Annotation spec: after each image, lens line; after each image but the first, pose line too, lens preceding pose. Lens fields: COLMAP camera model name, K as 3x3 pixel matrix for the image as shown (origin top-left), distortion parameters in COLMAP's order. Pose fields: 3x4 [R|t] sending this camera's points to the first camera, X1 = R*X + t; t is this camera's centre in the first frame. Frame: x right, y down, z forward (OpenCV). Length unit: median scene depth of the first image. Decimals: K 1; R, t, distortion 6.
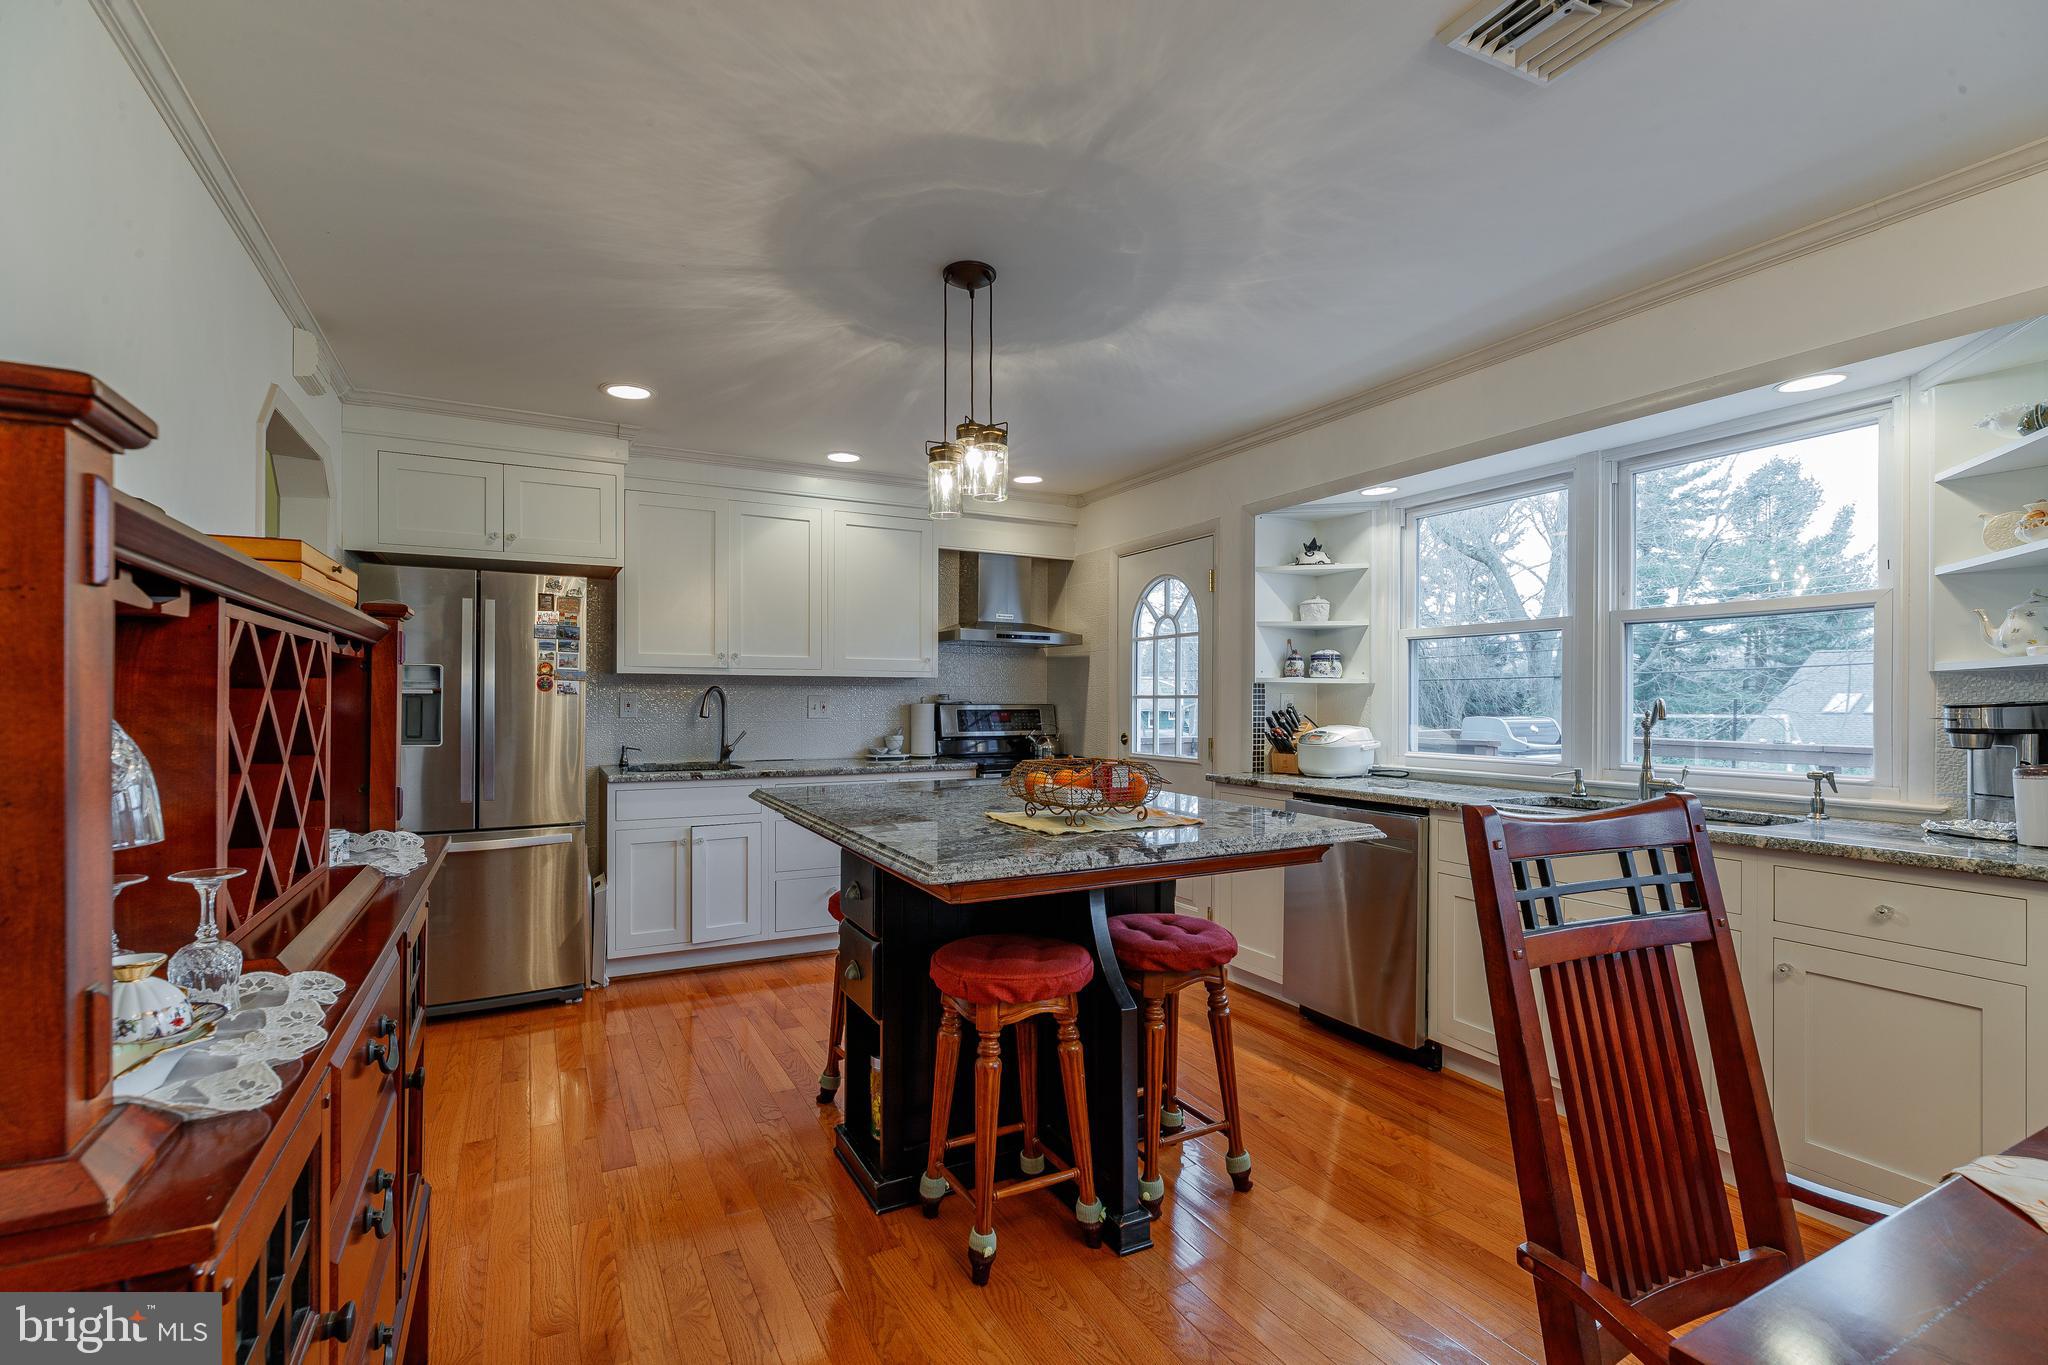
lens RADIAL K [[920.5, 0, 1020.8], [0, 920.5, 698.0], [0, 0, 1]] dist [0.002861, 0.000164]
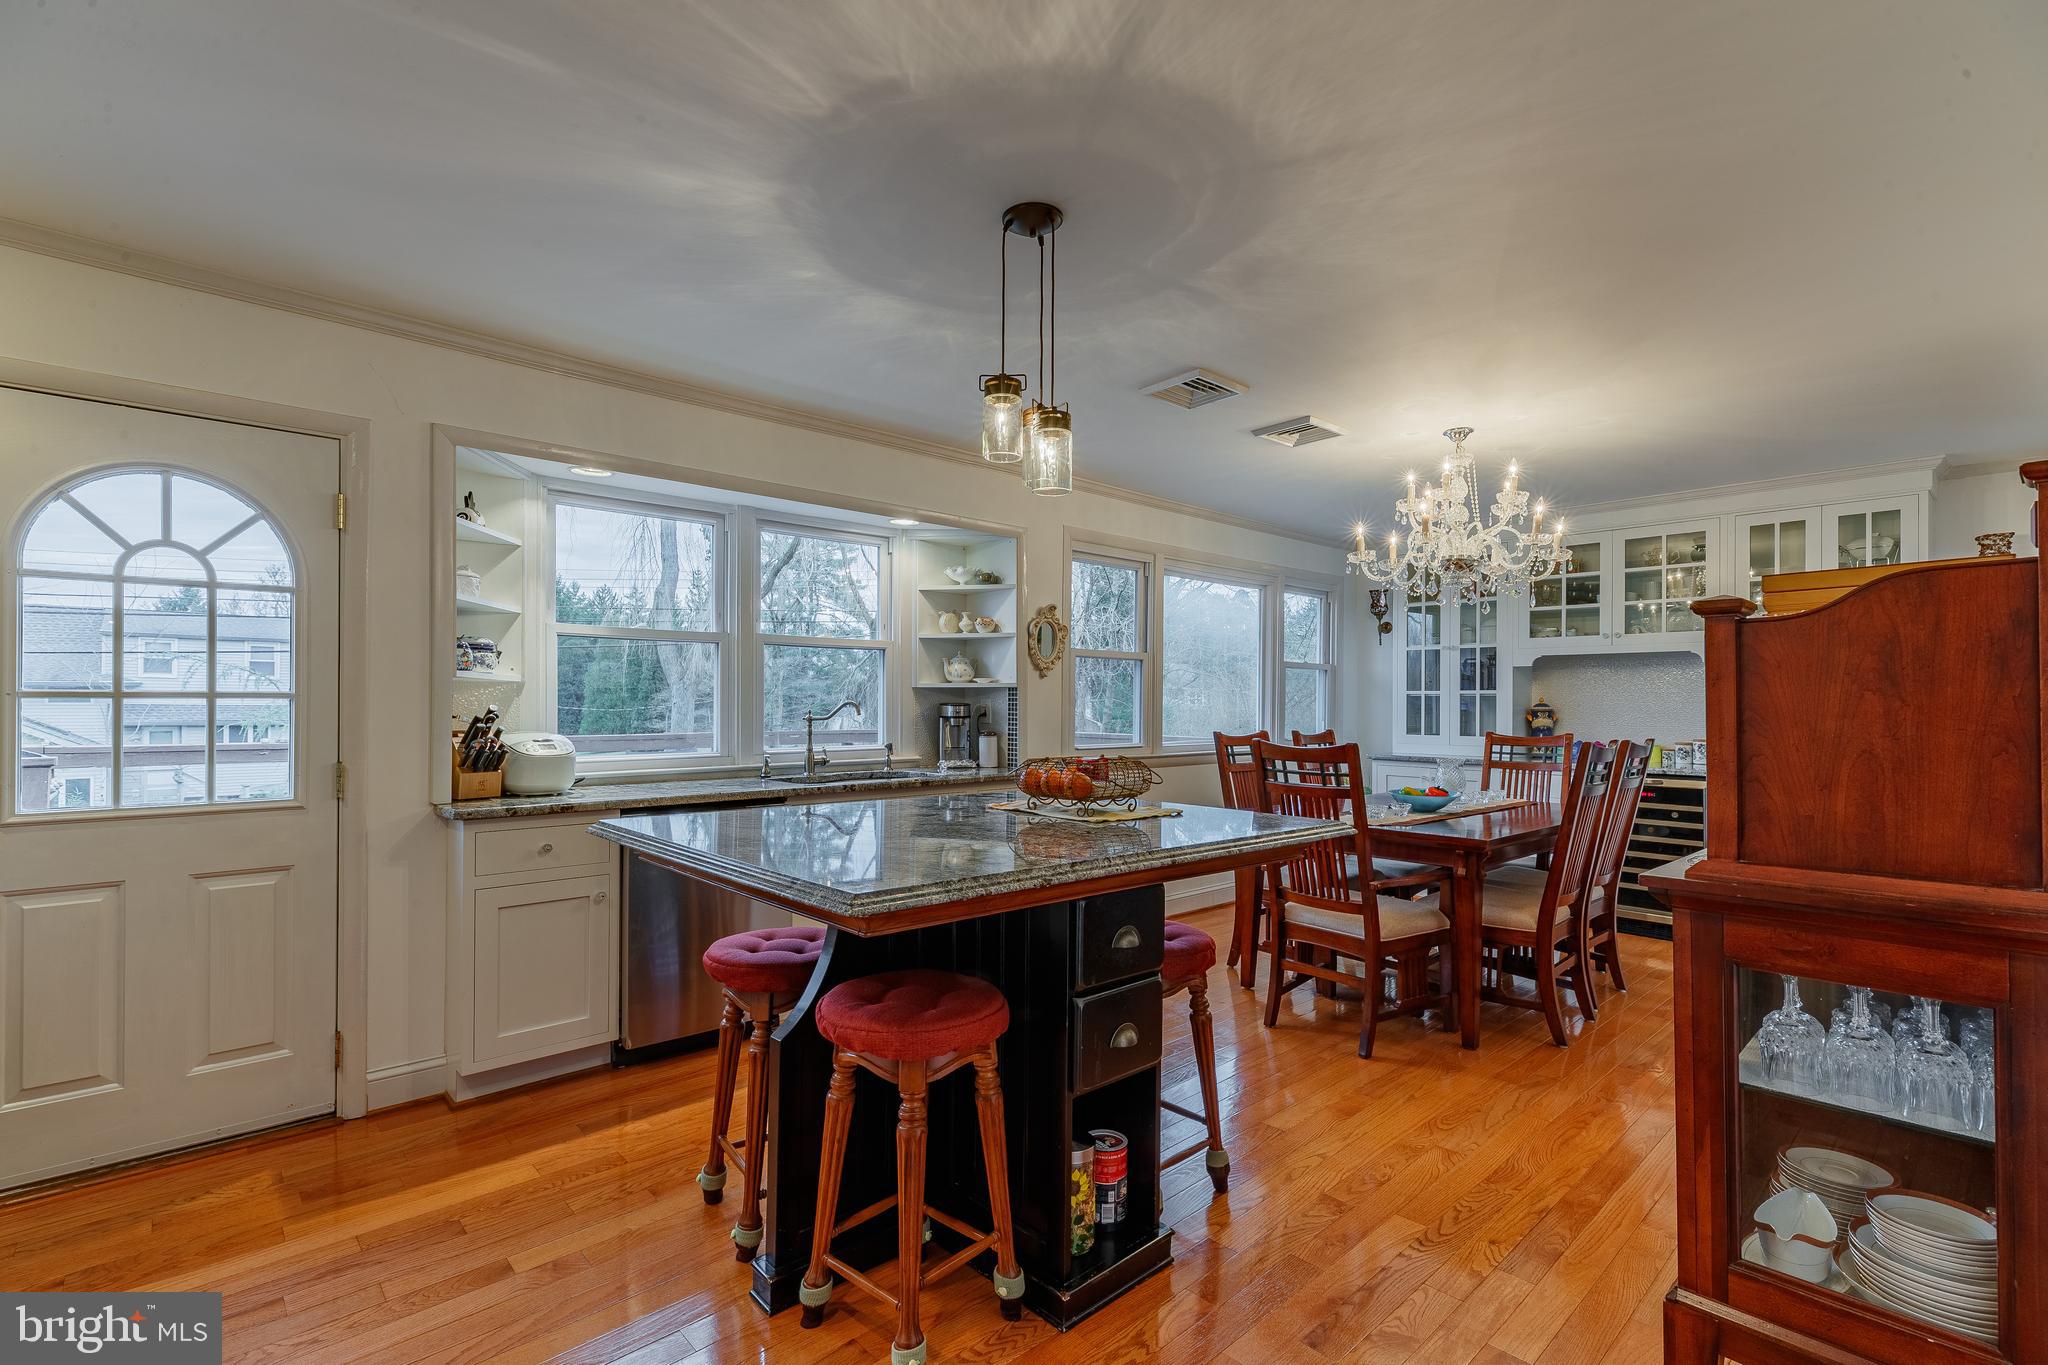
lens RADIAL K [[933.7, 0, 1011.4], [0, 933.7, 696.3], [0, 0, 1]] dist [0.002567, -0.000115]
pose [[-0.248702, 0.007248, 0.968553, -0.651255], [-0.003070, 0.999961, -0.008272, 0.003550], [-0.968575, -0.005031, -0.248670, 0.883686]]
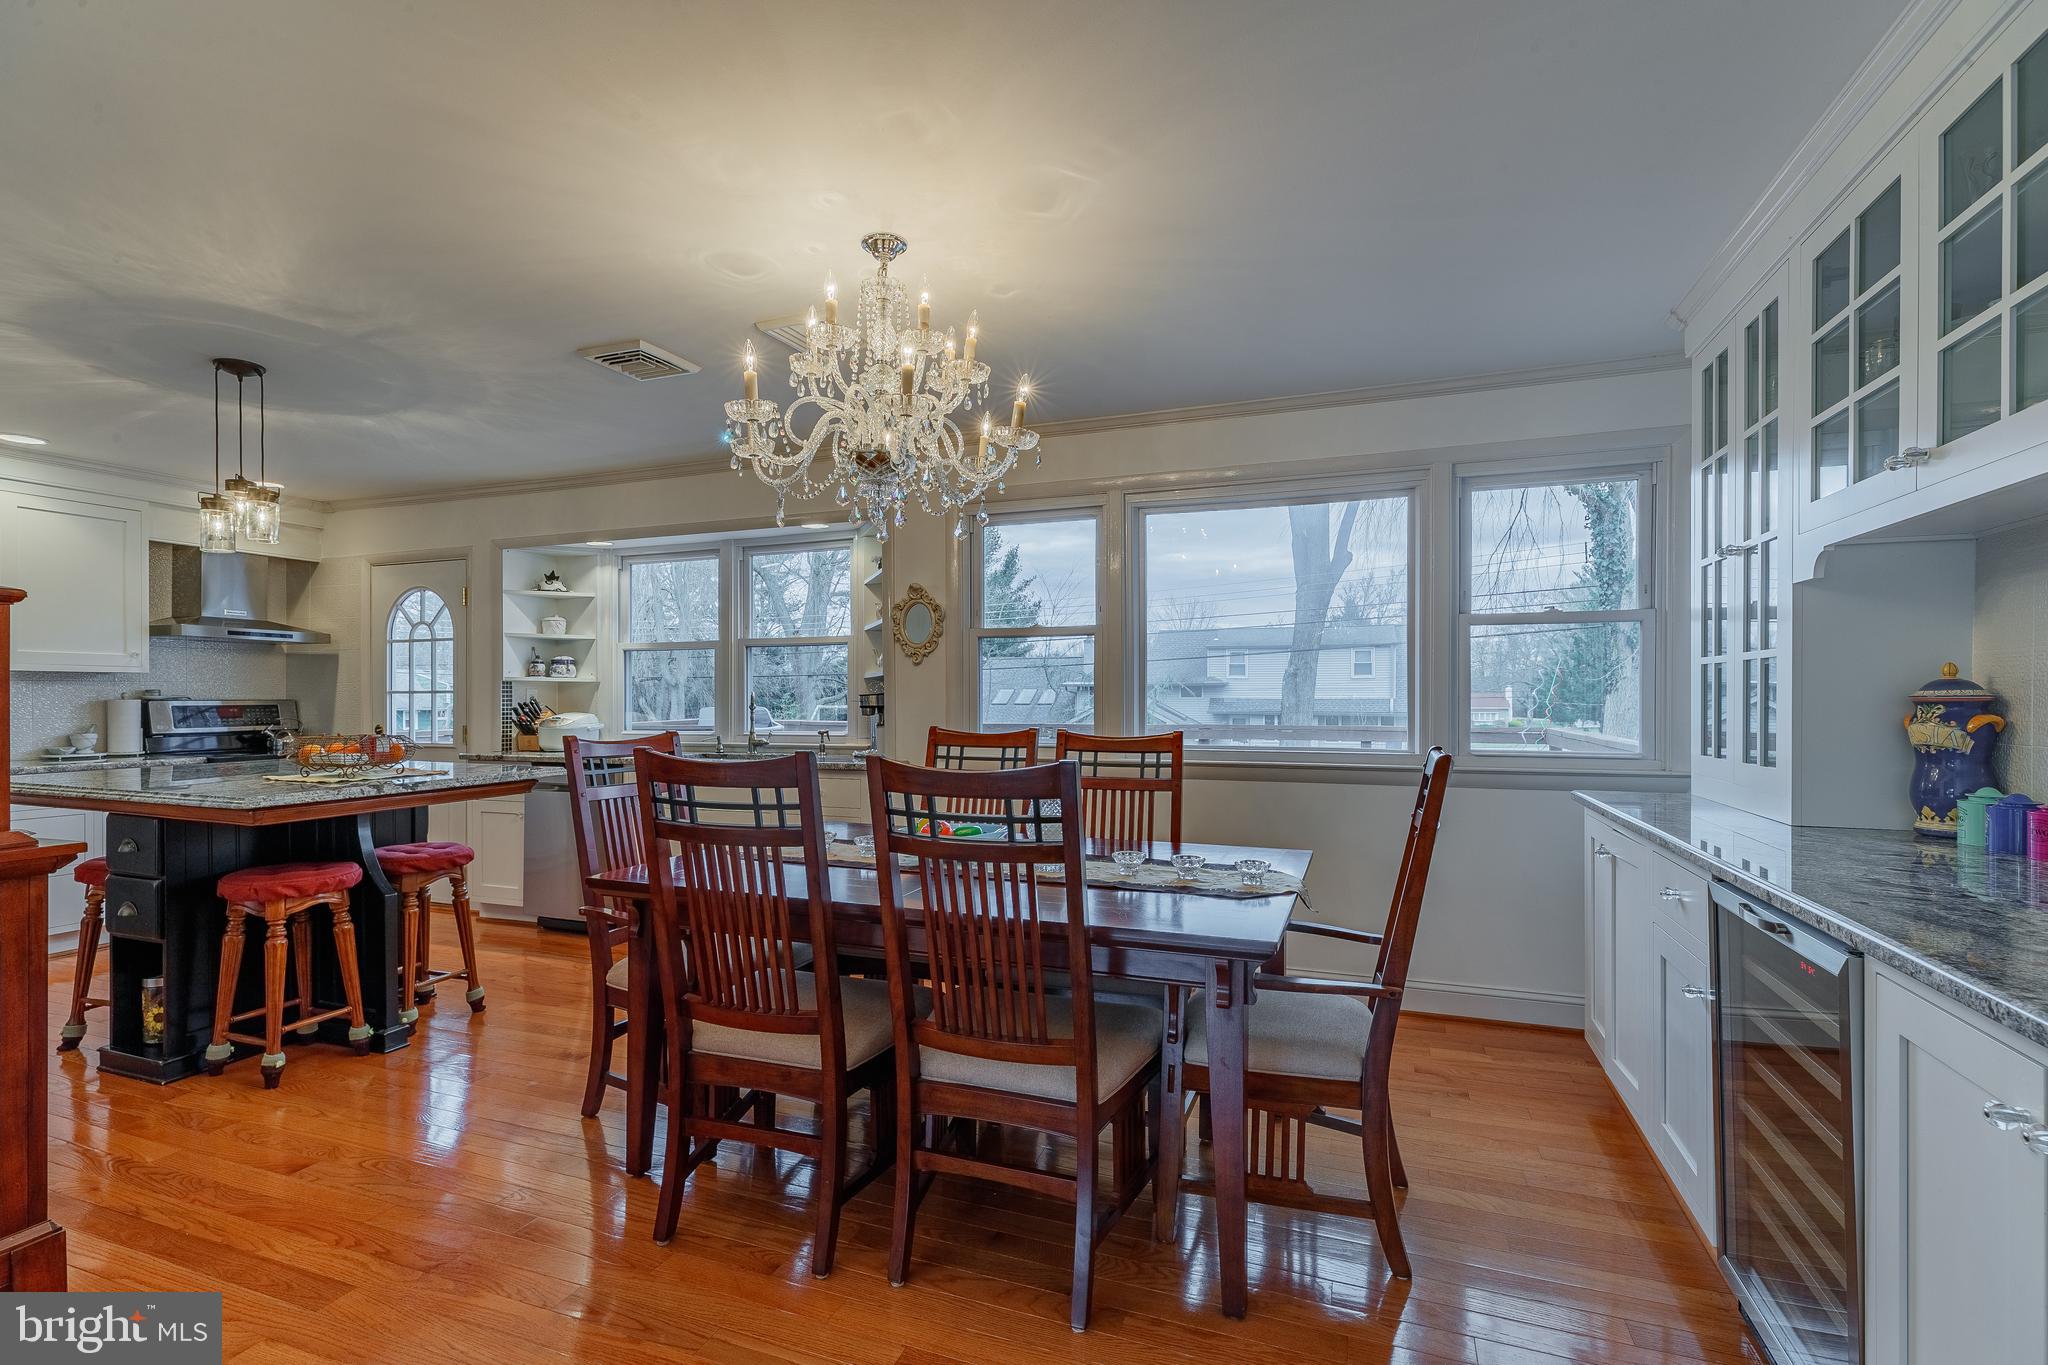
lens RADIAL K [[933.7, 0, 1011.4], [0, 933.7, 696.3], [0, 0, 1]] dist [0.002567, -0.000115]
pose [[0.755515, -0.004915, 0.655113, -0.071118], [0.003060, 0.999987, 0.003974, 0.002422], [-0.655124, -0.000998, 0.755520, -0.507145]]
